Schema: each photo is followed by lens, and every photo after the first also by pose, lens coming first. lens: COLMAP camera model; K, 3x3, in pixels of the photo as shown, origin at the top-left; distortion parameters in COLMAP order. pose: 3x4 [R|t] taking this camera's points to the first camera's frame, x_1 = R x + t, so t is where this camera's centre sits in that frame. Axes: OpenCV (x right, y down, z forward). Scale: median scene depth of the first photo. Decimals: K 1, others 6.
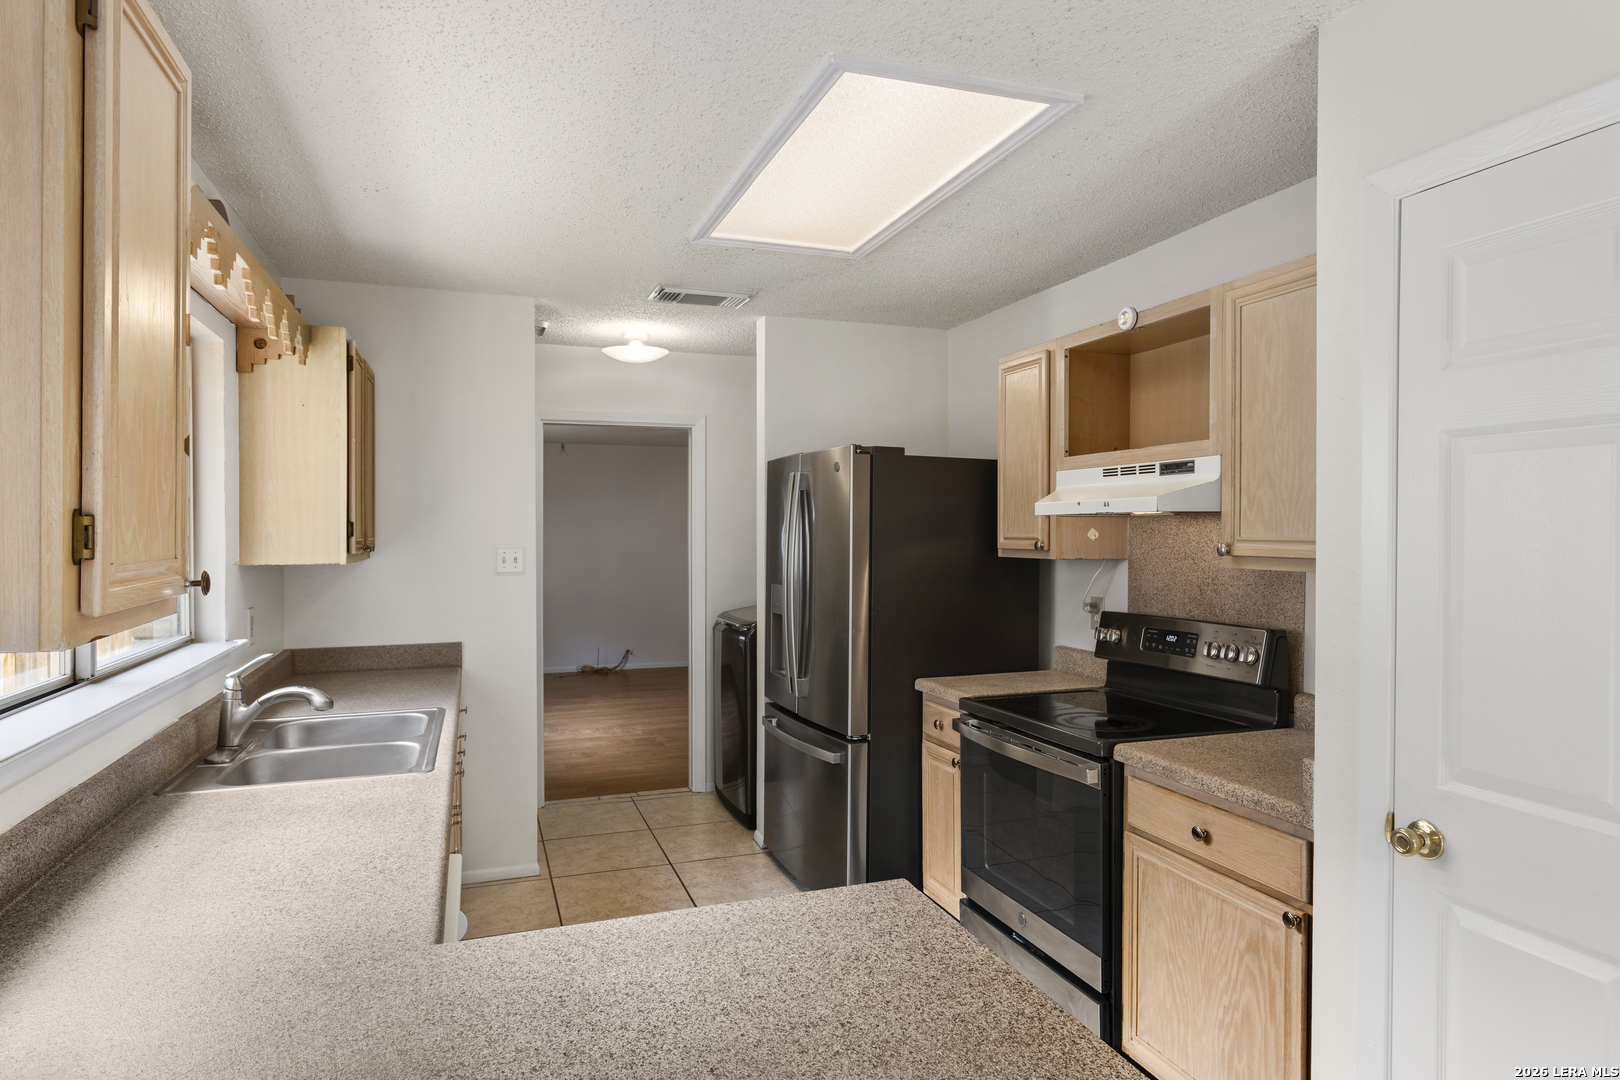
lens RADIAL K [[945.0, 0, 810.0], [0, 945.0, 540.0], [0, 0, 1]] dist [0.027509, 0.000031]
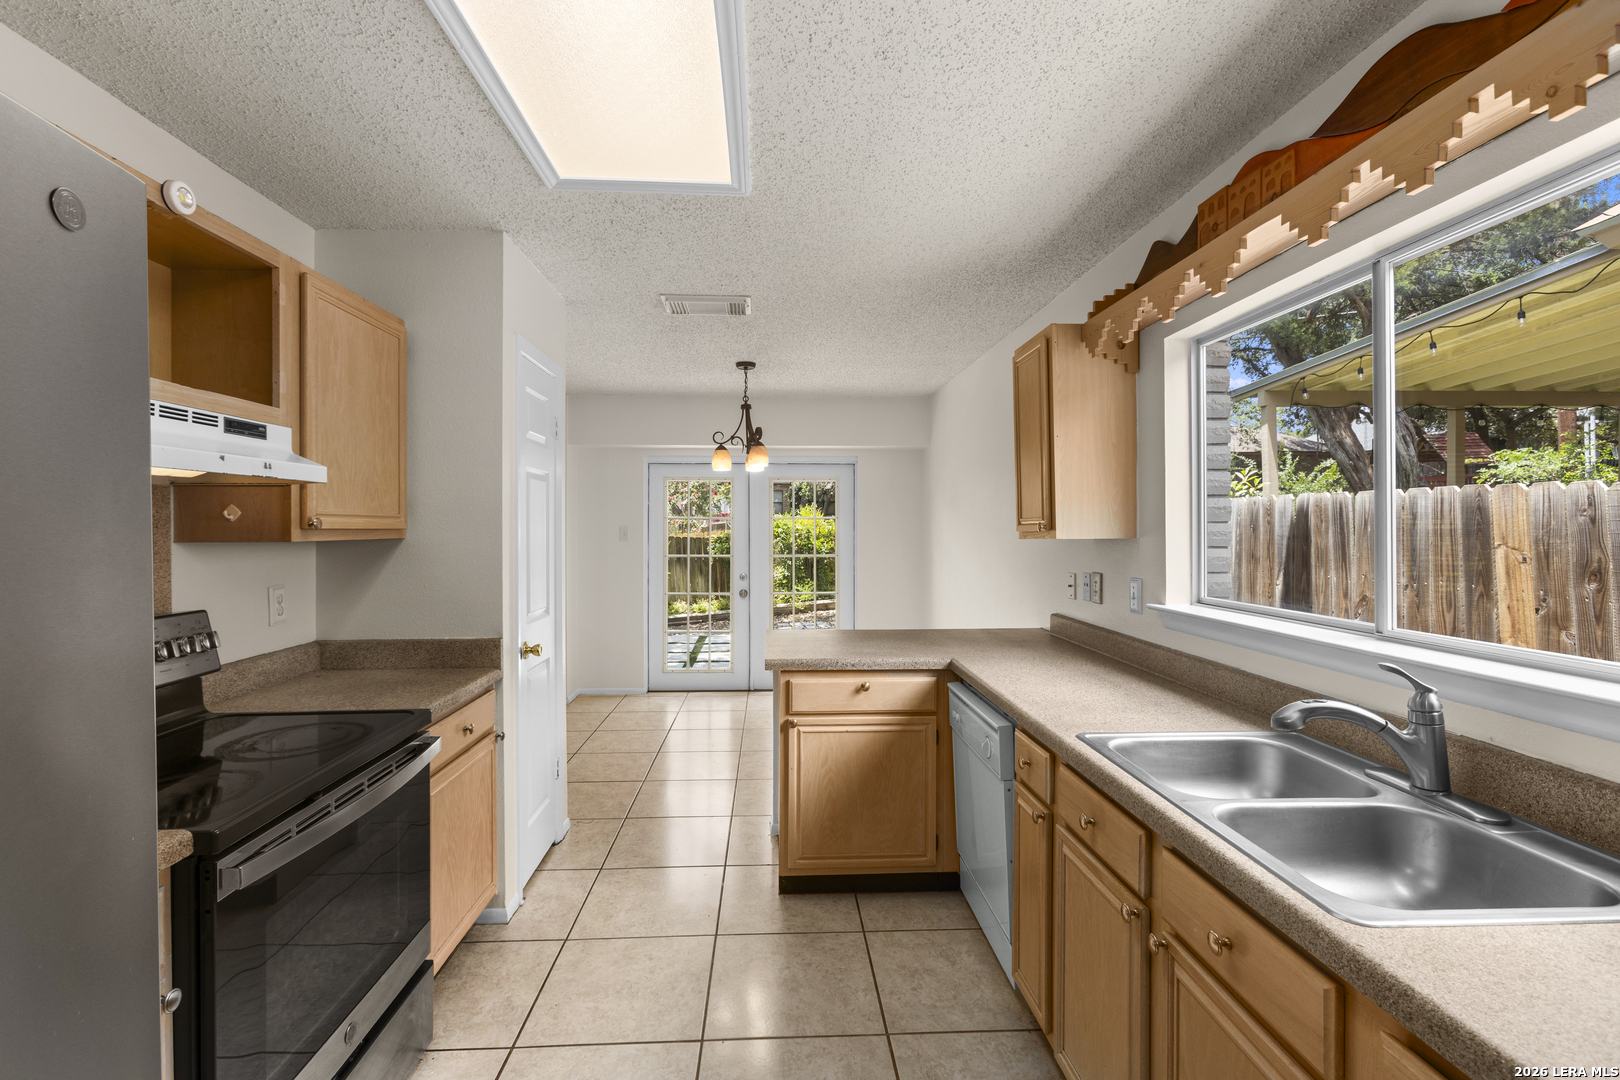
lens RADIAL K [[737.5, 0, 810.0], [0, 737.5, 540.0], [0, 0, 1]] dist [0.001671, 0.000433]
pose [[-0.959061, -0.003562, 0.283176, -0.298208], [0.004680, 0.999585, 0.028425, 0.007463], [-0.283160, 0.028587, -0.958647, 1.561280]]
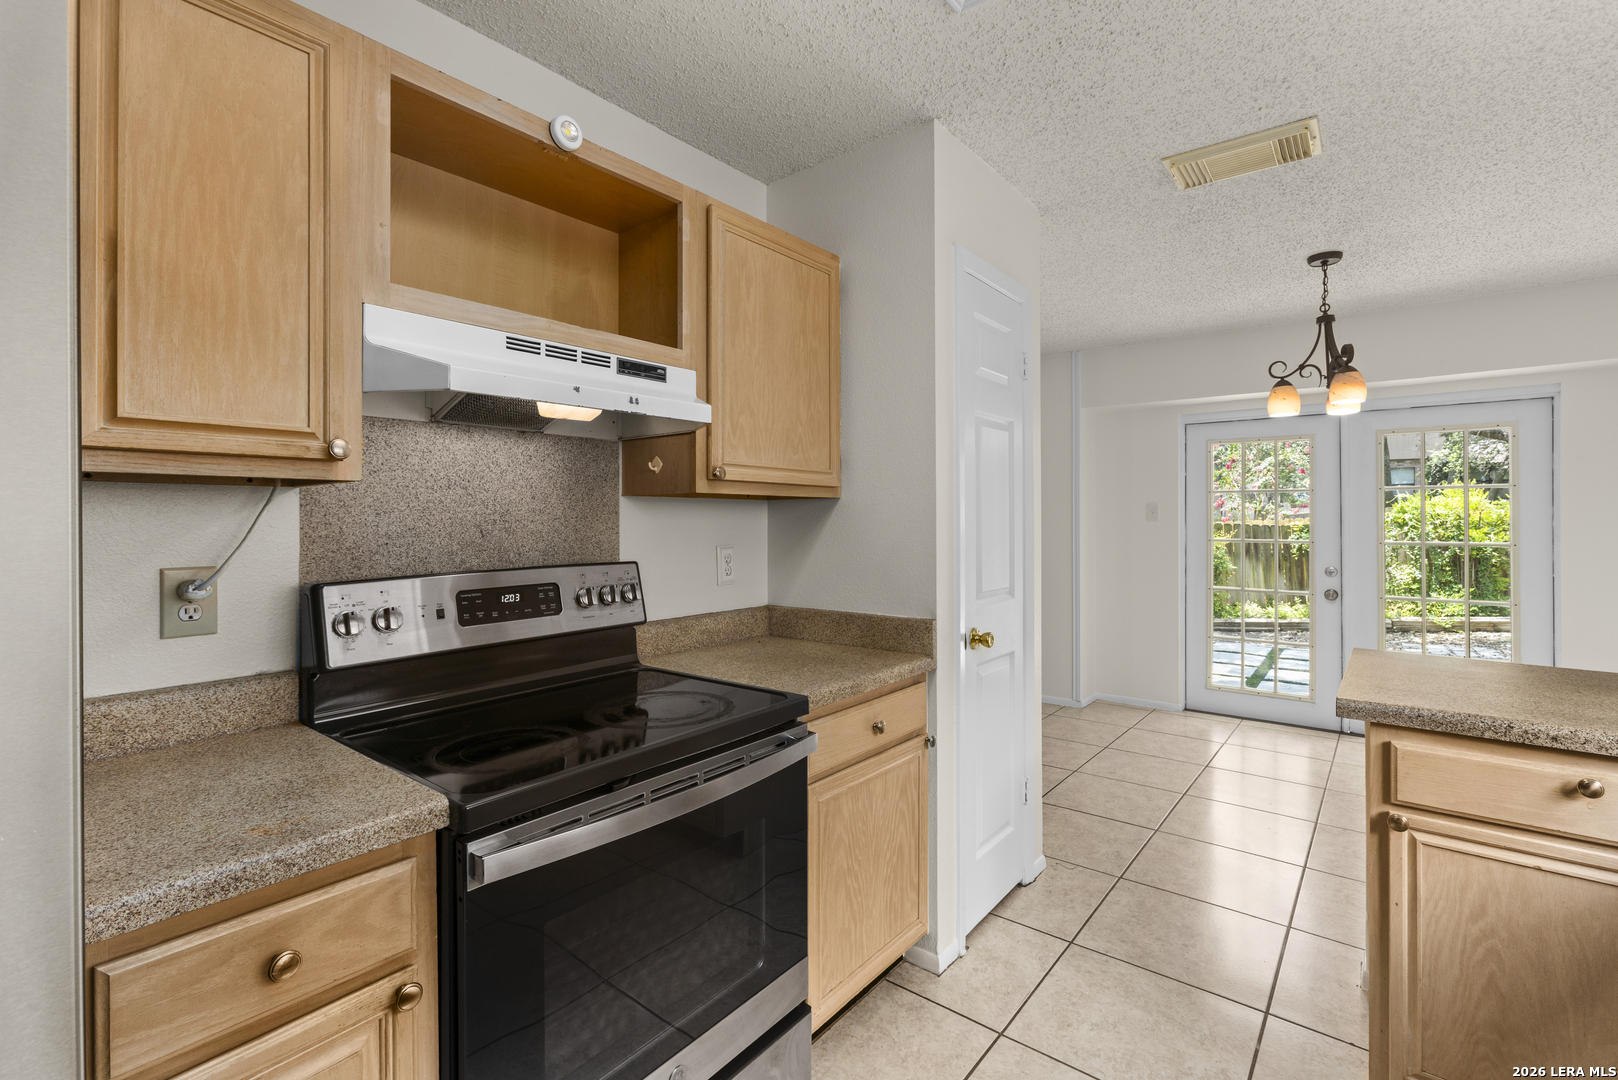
lens RADIAL K [[740.4, 0, 789.2], [0, 740.4, 516.0], [0, 0, 1]] dist [-0.021458, 0.012282]
pose [[-0.513523, 0.006023, 0.858055, -0.228419], [0.012171, 0.999926, 0.000265, 0.051766], [-0.857990, 0.010580, -0.513558, 1.273154]]
